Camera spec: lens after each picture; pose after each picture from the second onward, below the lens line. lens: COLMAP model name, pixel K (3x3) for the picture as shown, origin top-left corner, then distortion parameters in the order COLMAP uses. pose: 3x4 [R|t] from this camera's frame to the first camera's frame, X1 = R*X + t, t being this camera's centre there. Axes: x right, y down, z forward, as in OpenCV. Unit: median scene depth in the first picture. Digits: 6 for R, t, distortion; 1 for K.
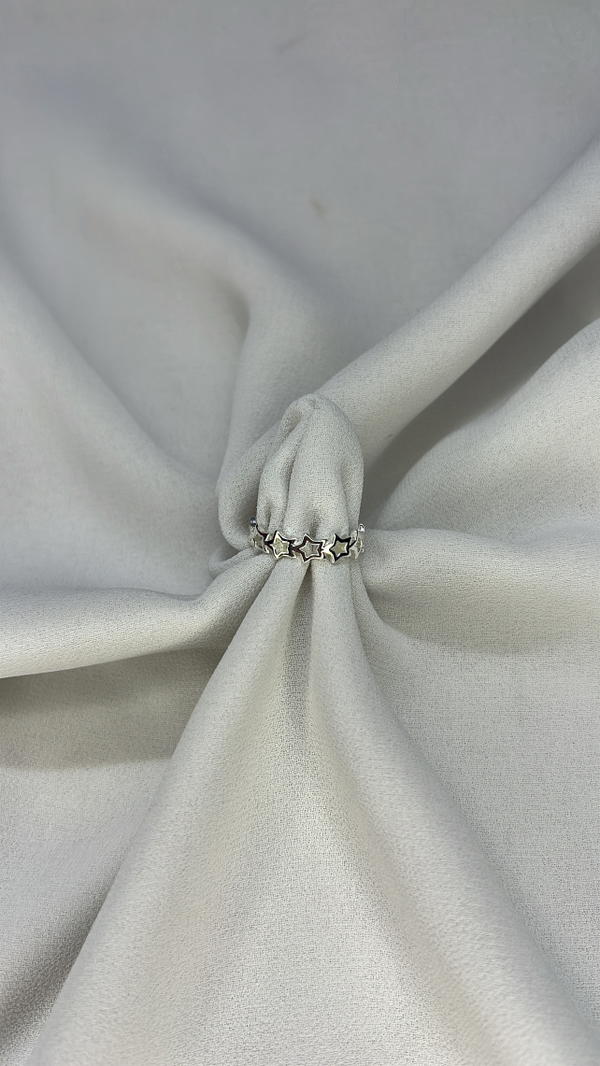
lens RADIAL K [[868.3, 0, 300.0], [0, 868.3, 533.0], [0, 0, 1]] dist [0.008724, -0.006380]
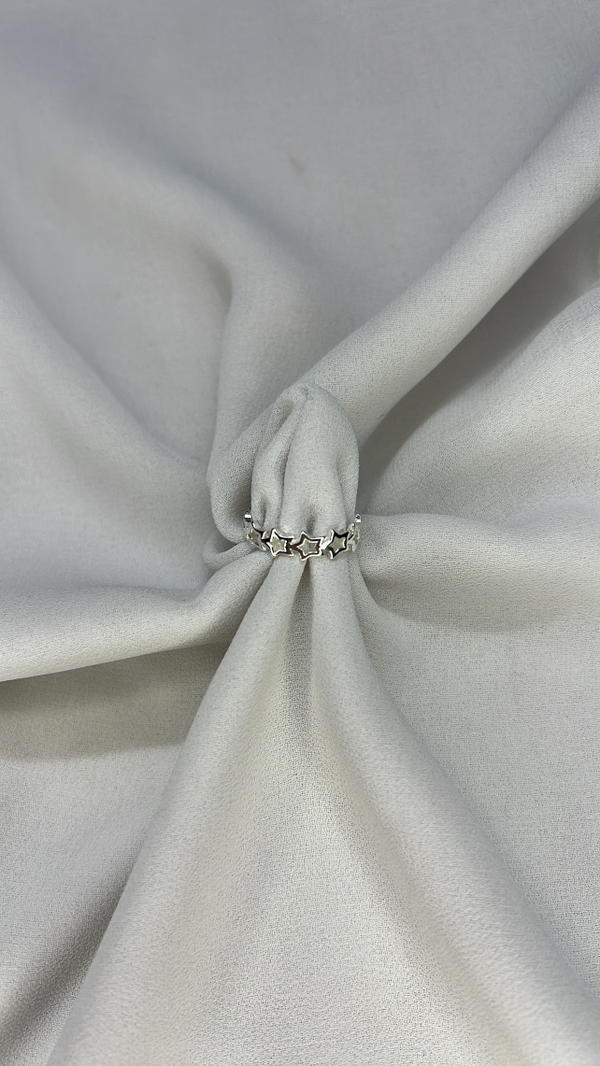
lens RADIAL K [[796.0, 0, 300.0], [0, 796.0, 533.0], [0, 0, 1]] dist [-0.007523, 0.002755]
pose [[0.998924, -0.035031, 0.030383, -0.023817], [0.031334, 0.992913, 0.114641, -0.098628], [-0.034184, -0.113566, 0.992942, 0.106810]]
